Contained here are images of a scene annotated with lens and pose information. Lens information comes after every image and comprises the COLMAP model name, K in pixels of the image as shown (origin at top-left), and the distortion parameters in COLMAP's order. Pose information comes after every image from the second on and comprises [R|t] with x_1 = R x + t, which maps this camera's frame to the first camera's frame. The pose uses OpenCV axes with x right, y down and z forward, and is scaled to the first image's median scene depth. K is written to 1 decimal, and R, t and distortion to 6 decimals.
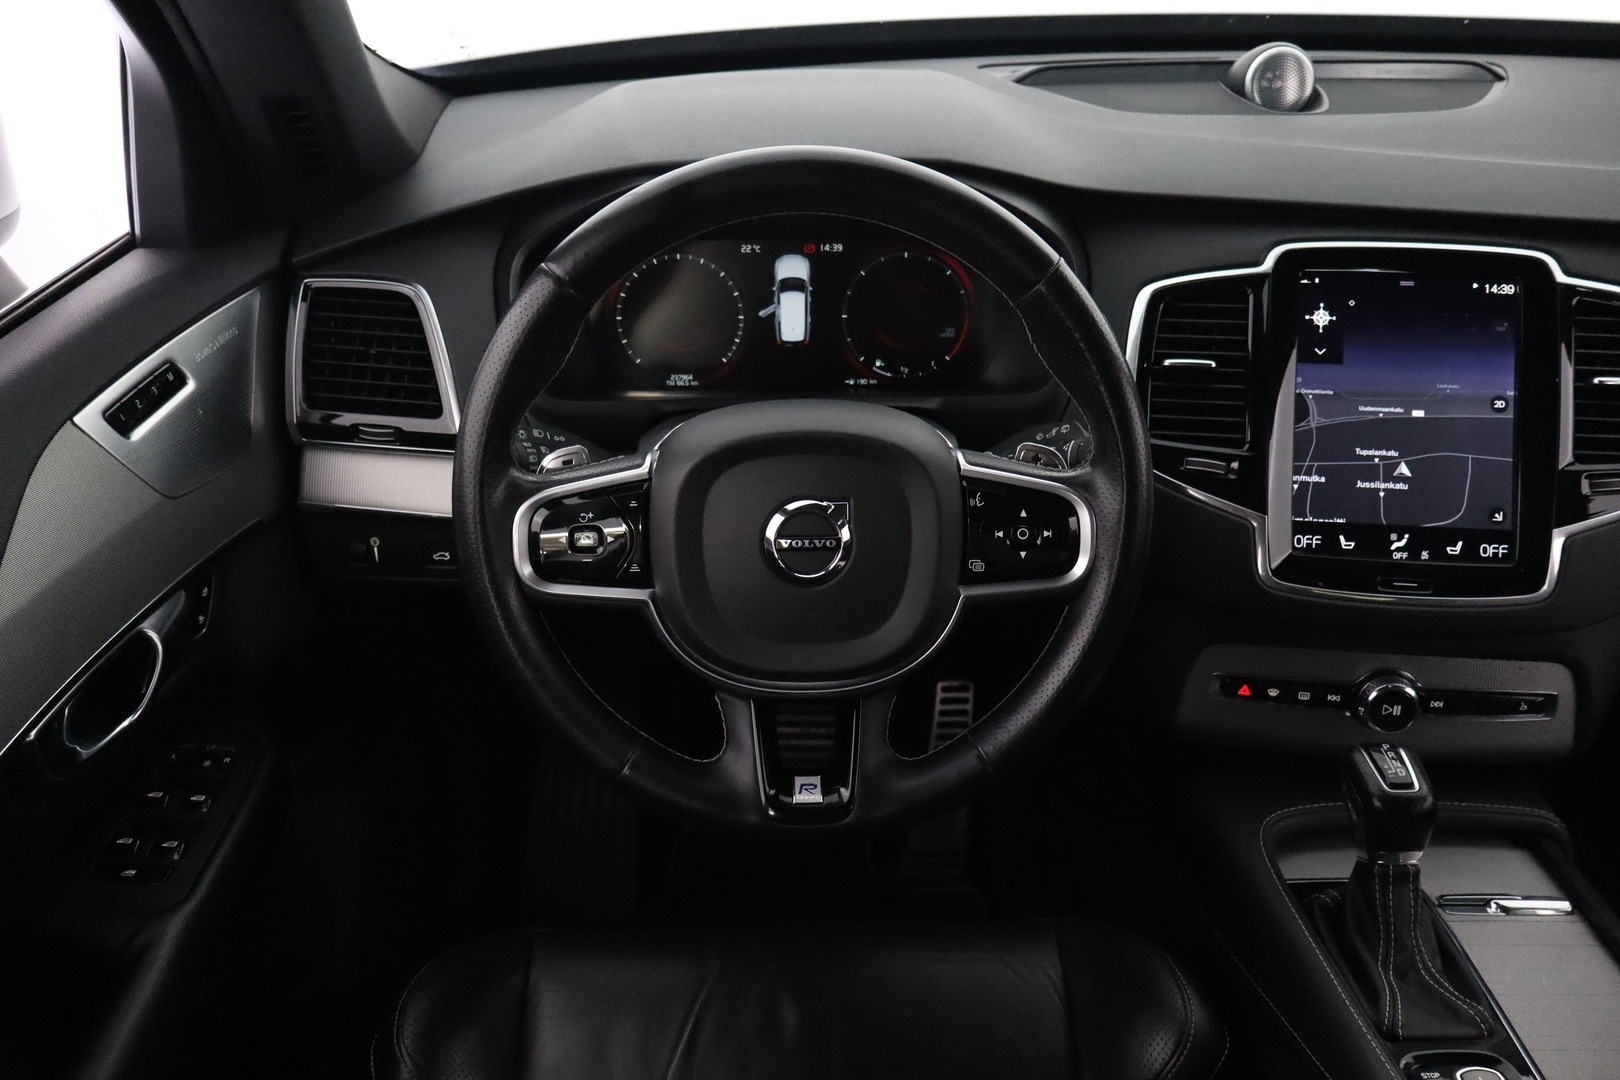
lens RADIAL K [[1372.6, 0, 815.3], [0, 1372.6, 534.0], [0, 0, 1]] dist [-0.015501, 0.025837]
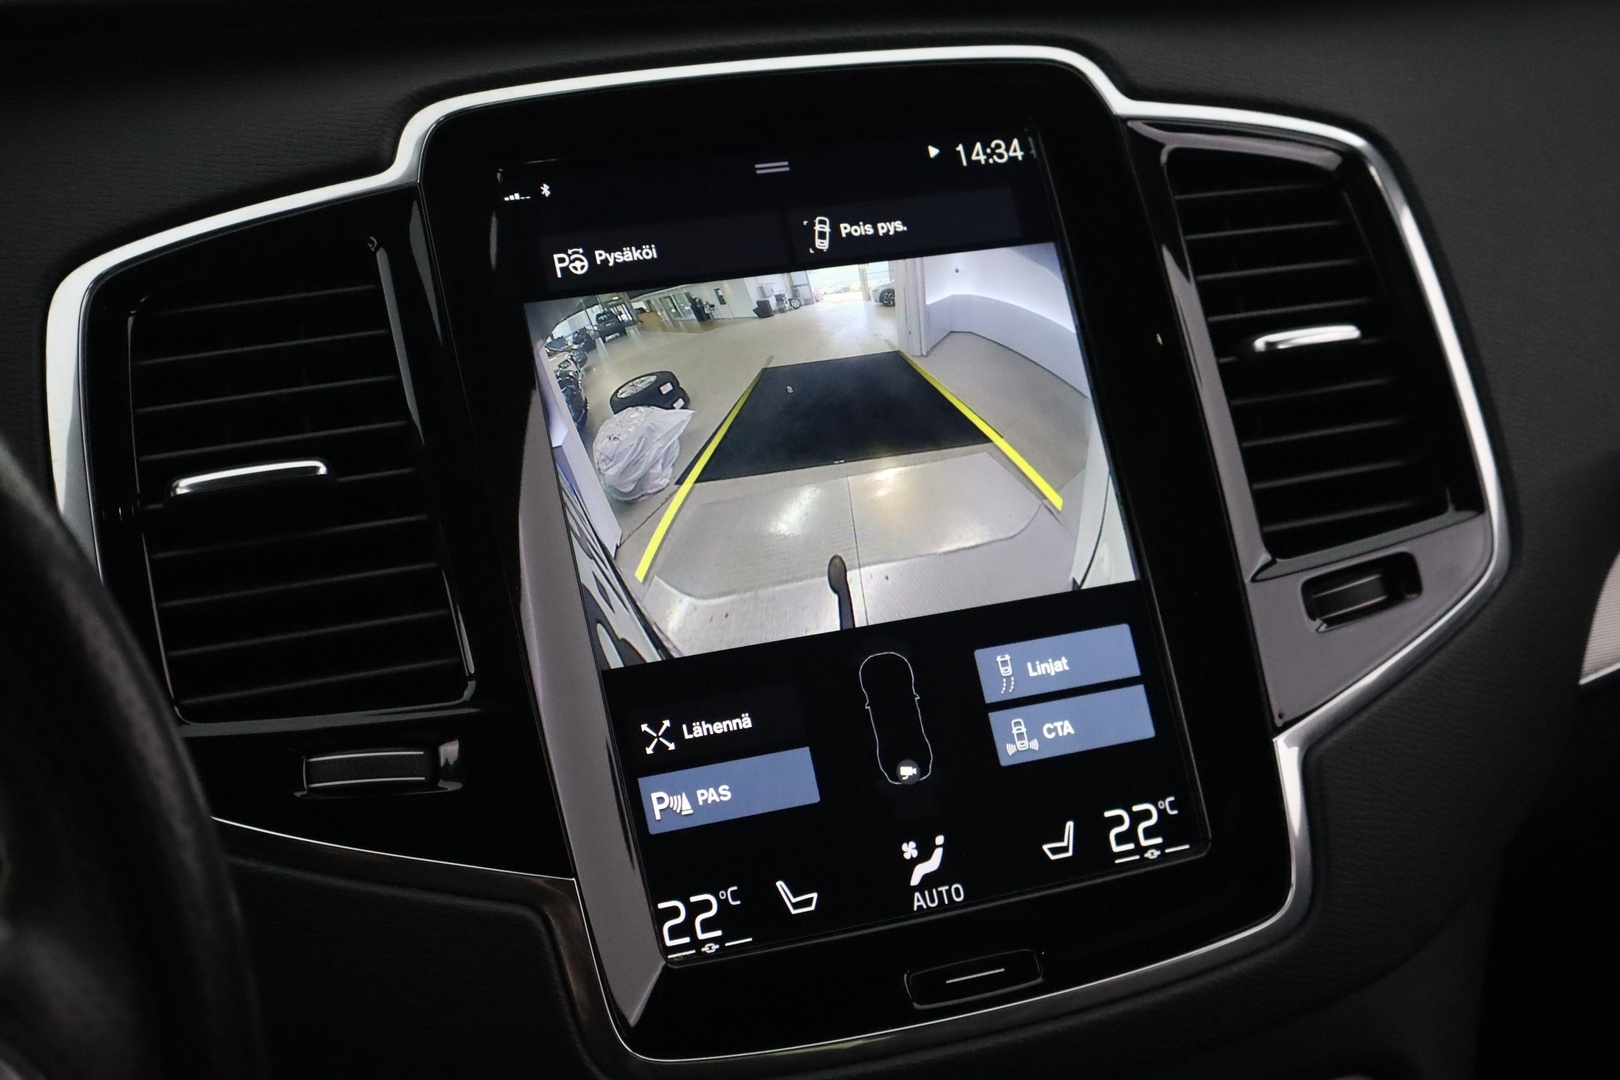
lens RADIAL K [[2769.4, 0, 810.3], [0, 2769.4, 543.8], [0, 0, 1]] dist [0.073277, 0.000000]
pose [[0.868244, -0.178224, 0.463022, 0.078456], [0.233239, 0.970320, -0.063872, -0.035171], [-0.437896, 0.163451, 0.884042, 0.356507]]
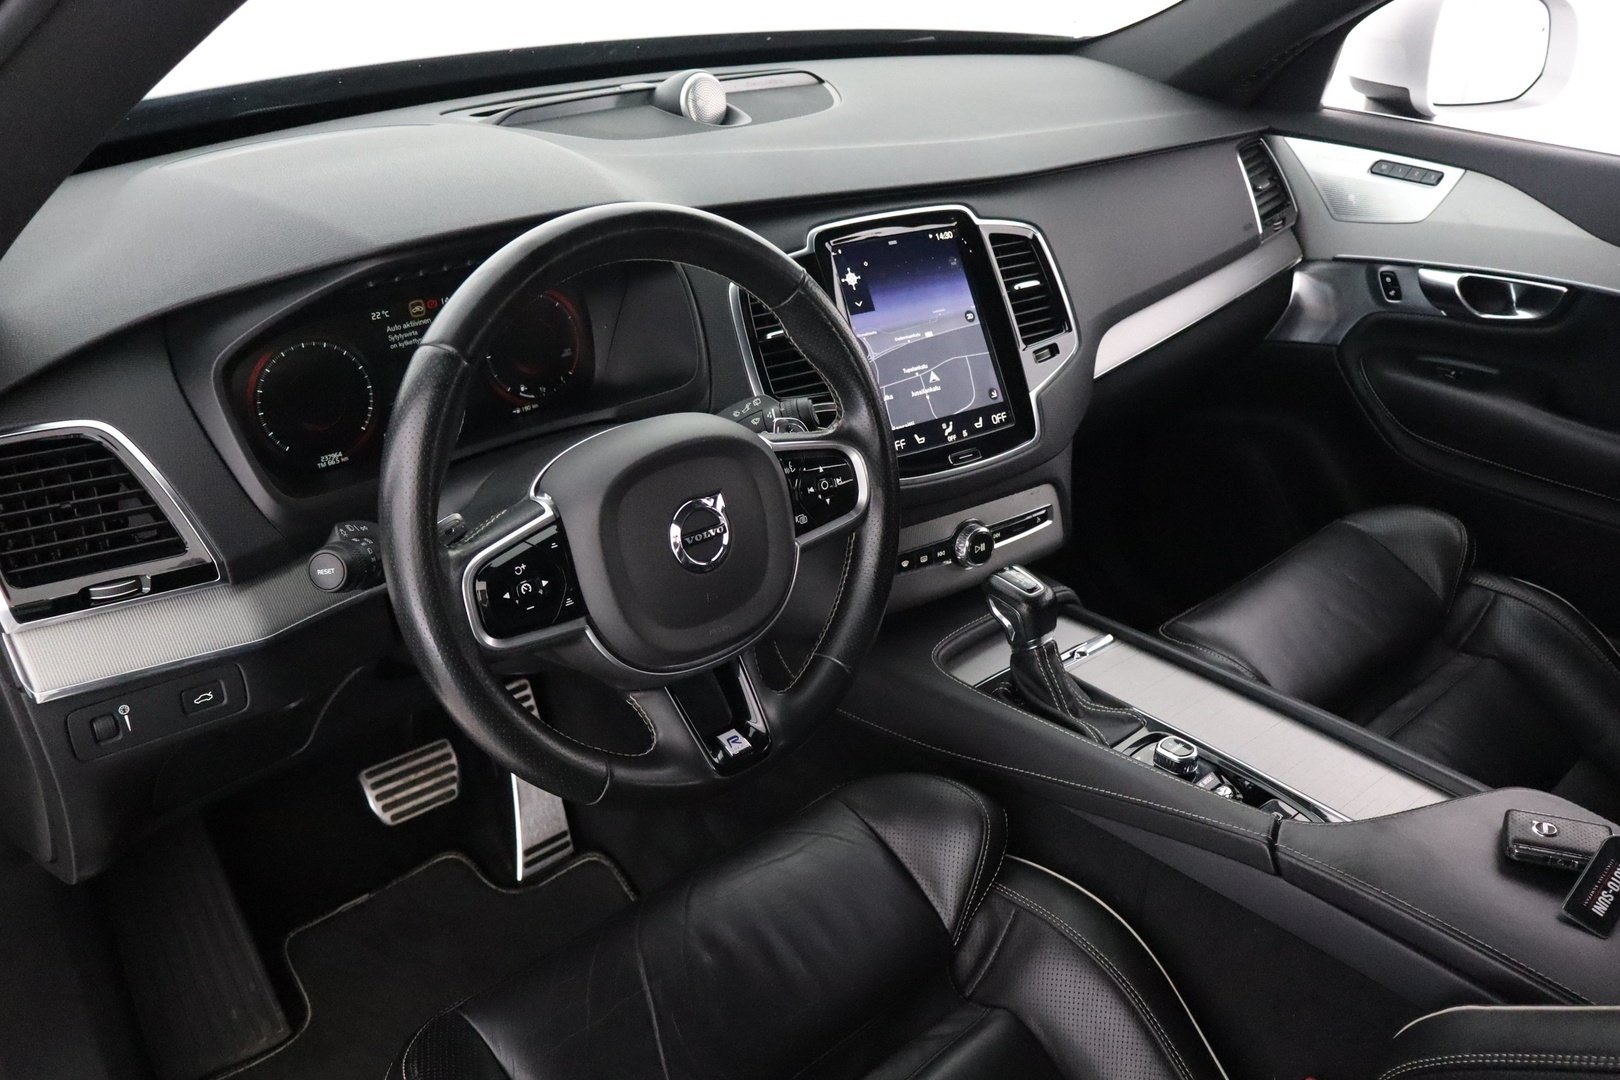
lens RADIAL K [[1372.6, 0, 812.2], [0, 1372.6, 539.9], [0, 0, 1]] dist [-0.015501, 0.025837]
pose [[0.750012, -0.289804, 0.594555, -0.512101], [0.286373, 0.952560, 0.103057, -0.067544], [-0.596215, 0.092971, 0.797423, 0.006300]]
